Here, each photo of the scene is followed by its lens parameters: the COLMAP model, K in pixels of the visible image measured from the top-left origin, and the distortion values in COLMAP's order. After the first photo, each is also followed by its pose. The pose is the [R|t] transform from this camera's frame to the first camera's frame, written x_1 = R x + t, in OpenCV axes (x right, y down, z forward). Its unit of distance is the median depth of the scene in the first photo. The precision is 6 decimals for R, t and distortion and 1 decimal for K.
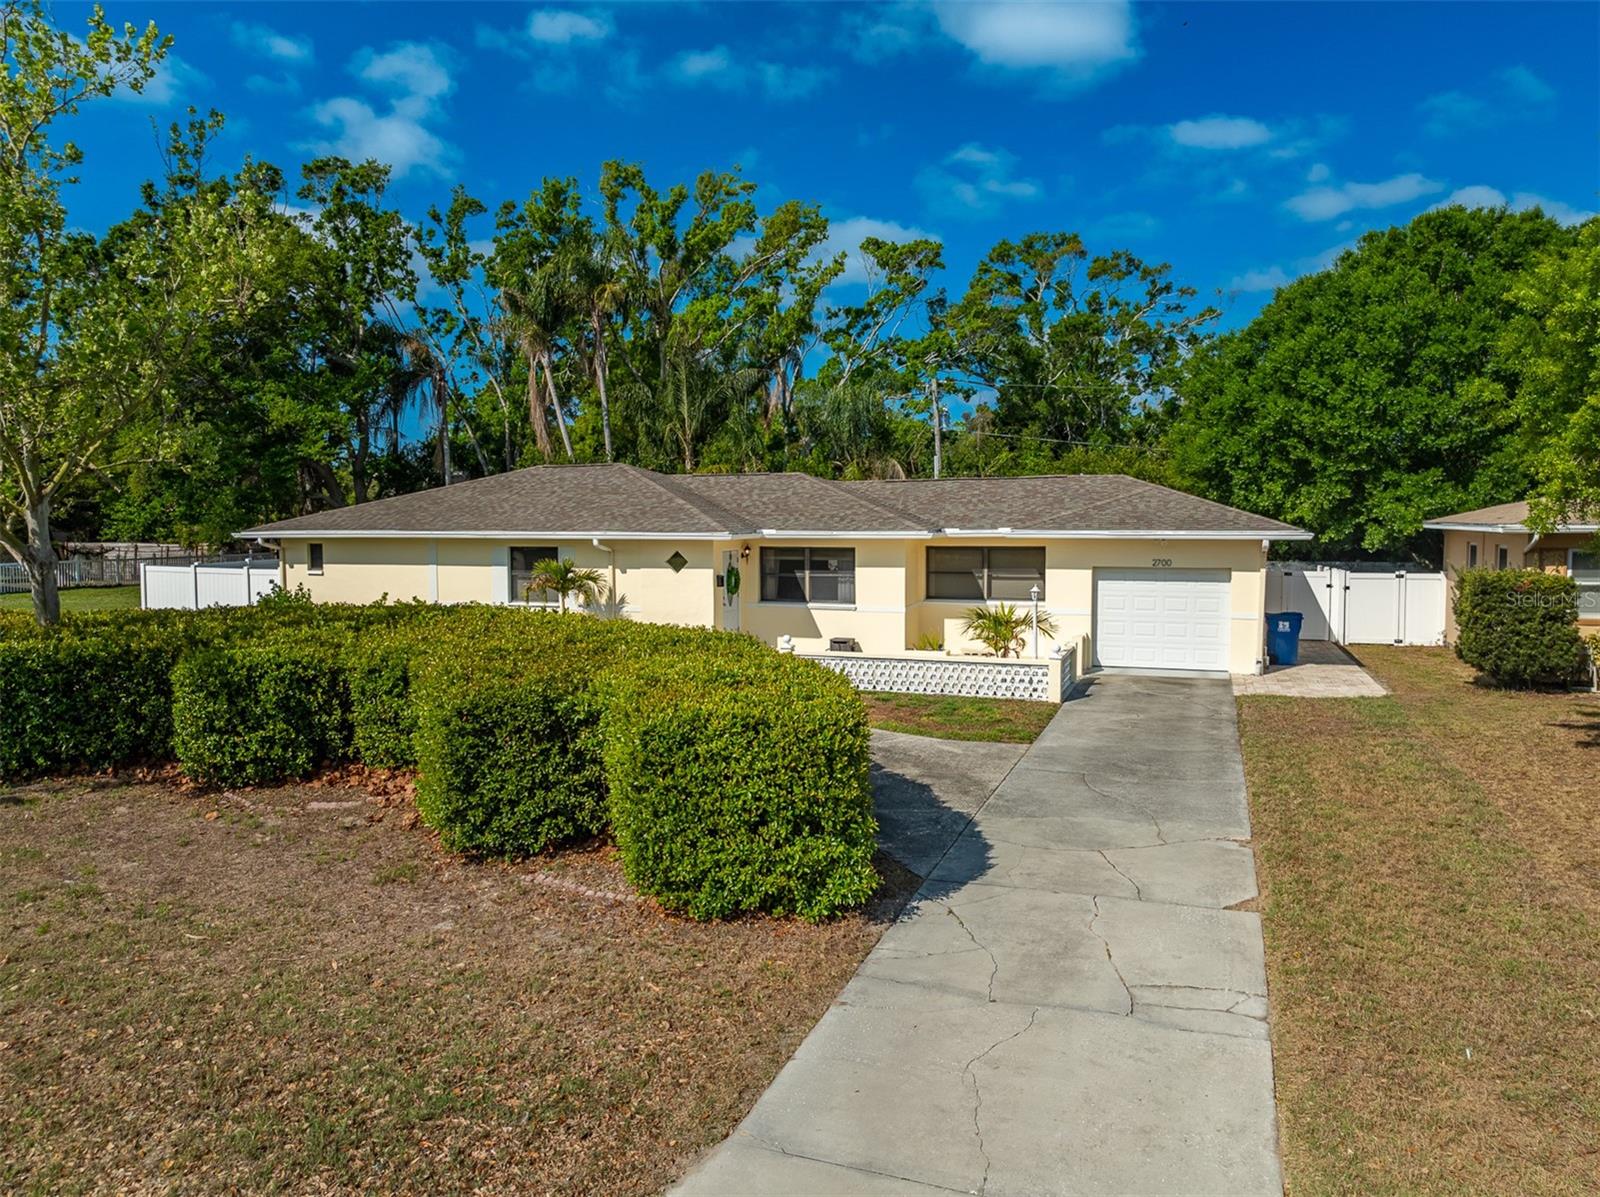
lens RADIAL K [[1128.8, 0, 794.9], [0, 1128.8, 600.7], [0, 0, 1]] dist [-0.029583, 0.006744]
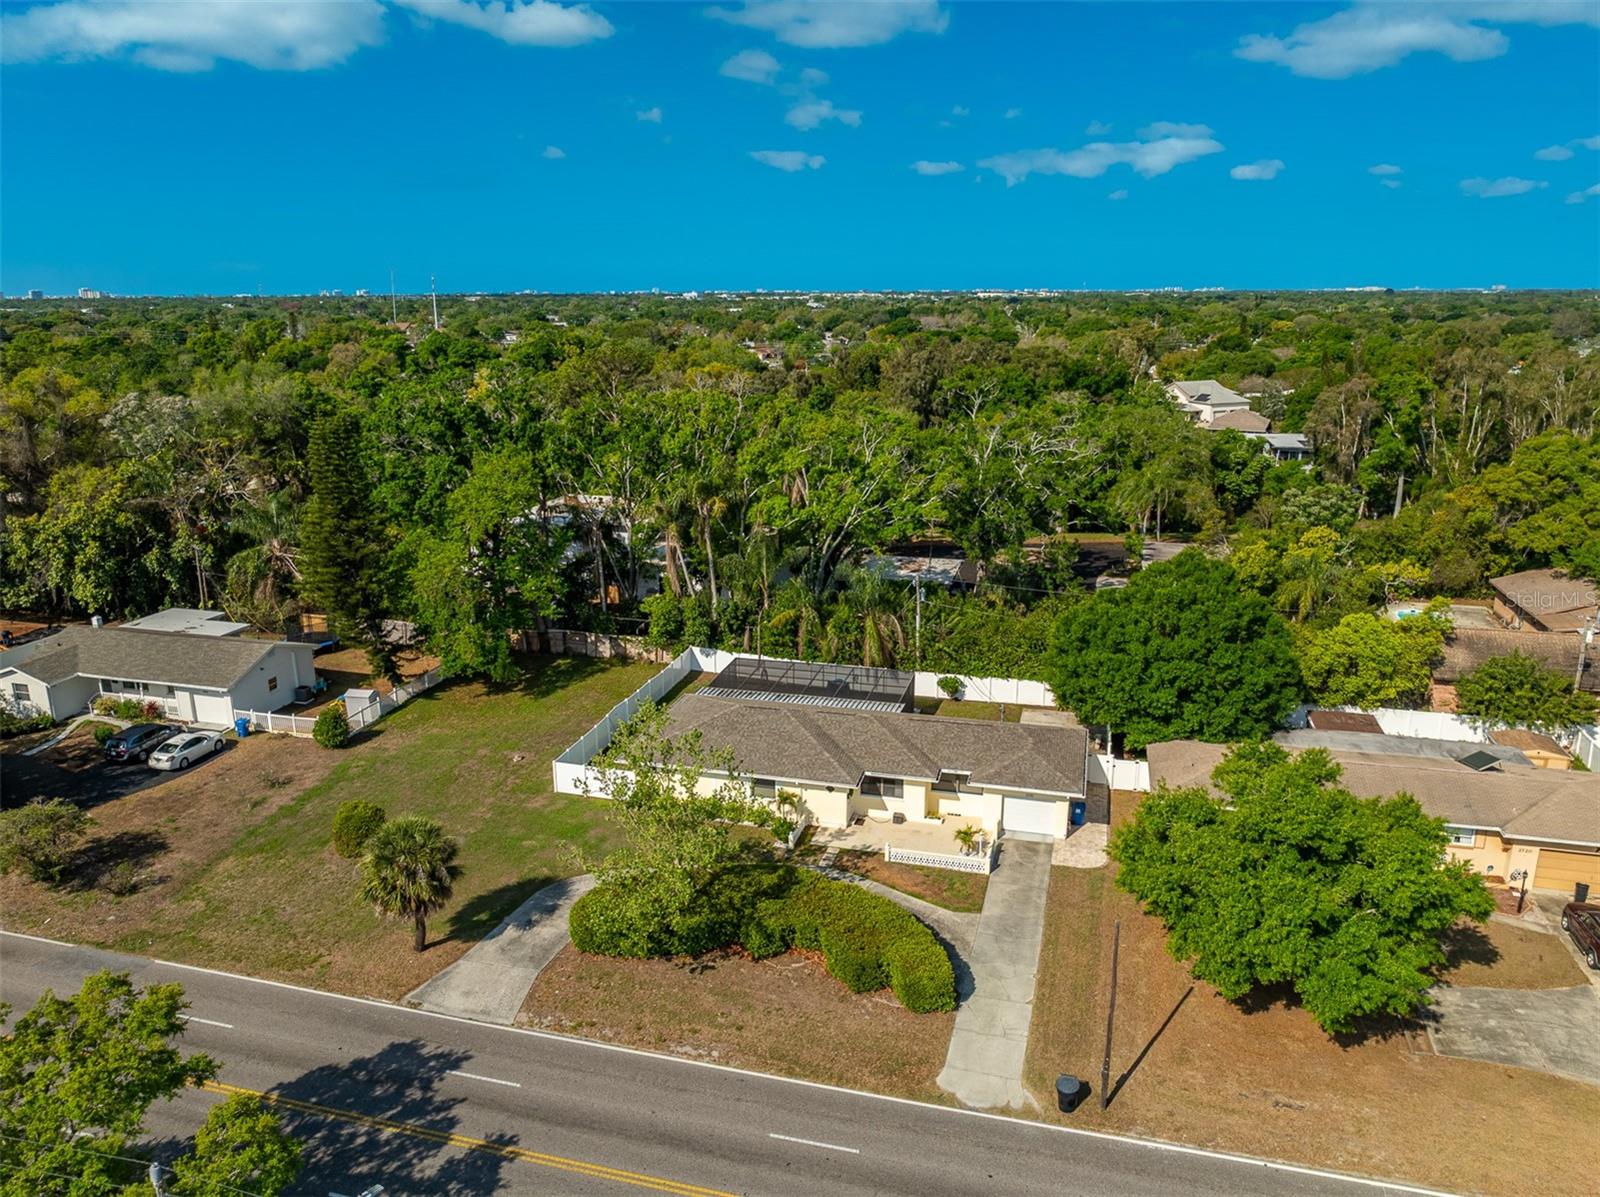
lens RADIAL K [[1122.4, 0, 796.9], [0, 1122.4, 598.7], [0, 0, 1]] dist [-0.034719, 0.019276]
pose [[0.997050, -0.022211, 0.073470, -0.335667], [0.007583, 0.981036, 0.193679, -0.875304], [-0.076378, -0.192550, 0.978310, -1.211470]]
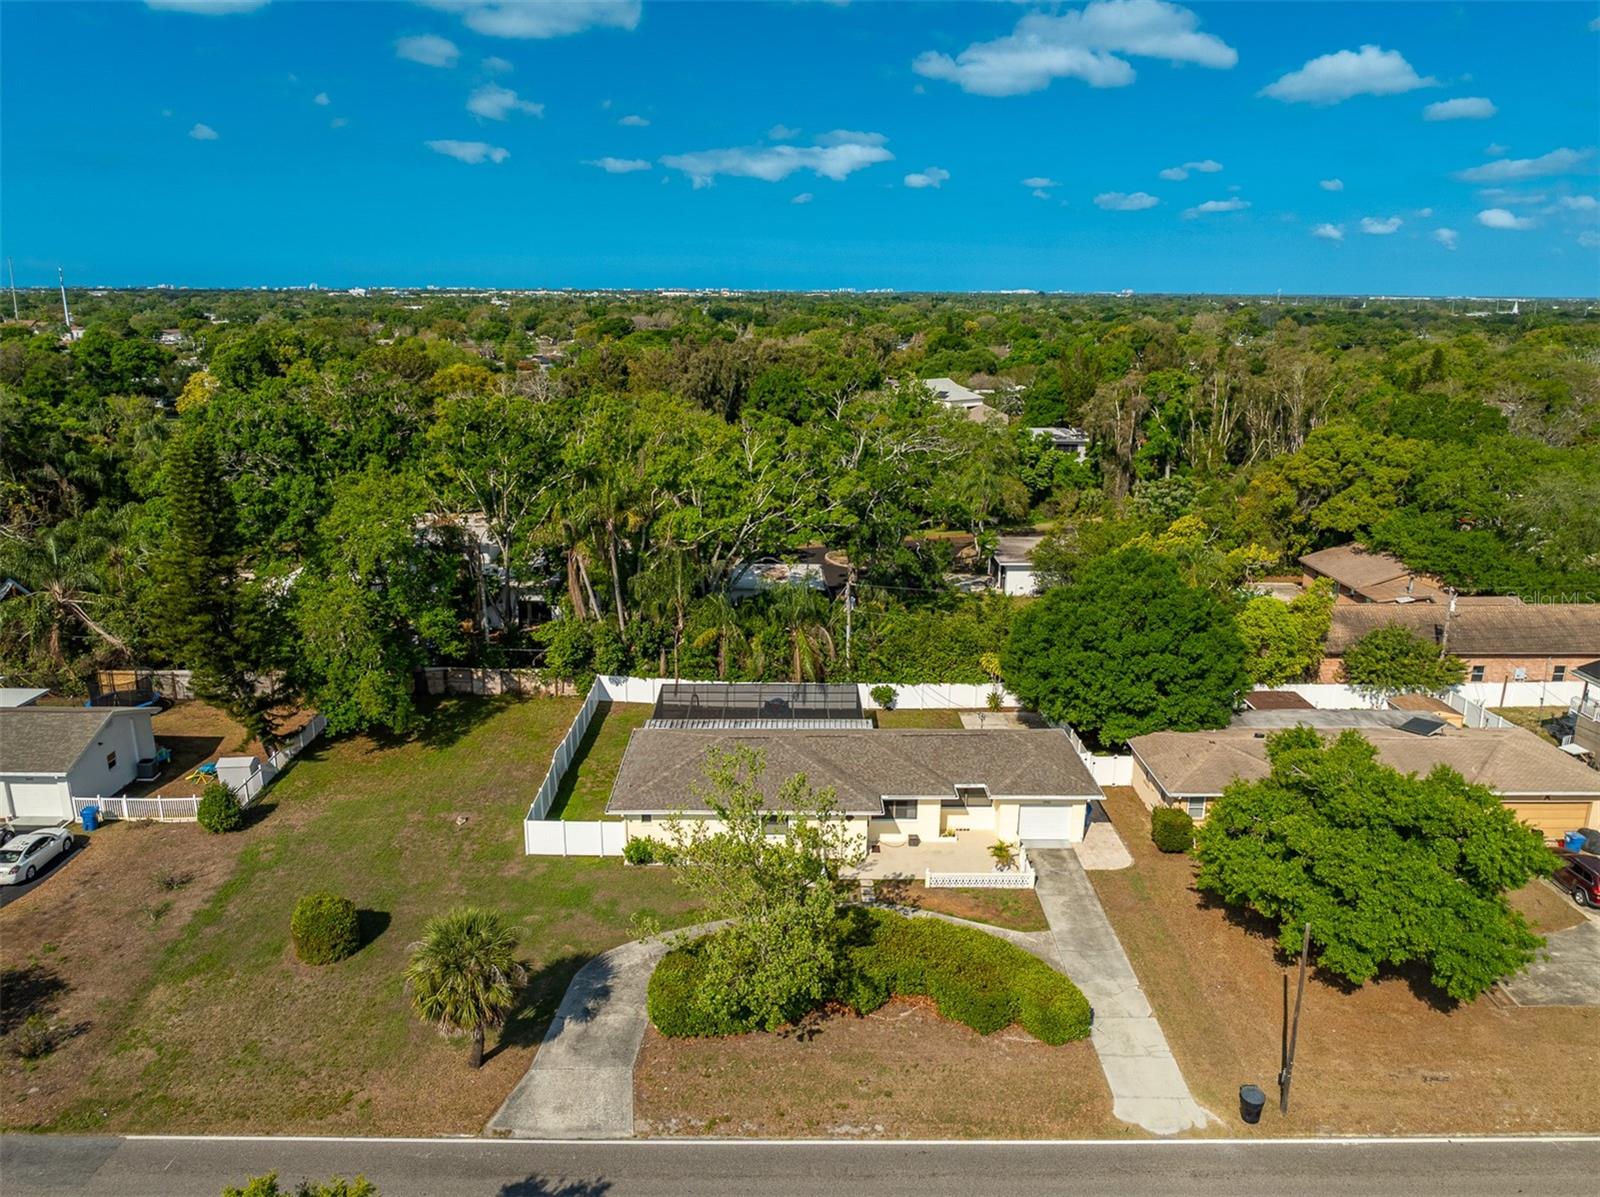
lens RADIAL K [[1134.2, 0, 797.3], [0, 1134.2, 595.9], [0, 0, 1]] dist [-0.038171, 0.023582]
pose [[0.939172, -0.079522, 0.334113, -0.906114], [0.014546, 0.981162, 0.192640, -0.889203], [-0.343138, -0.176062, 0.922637, -0.943808]]
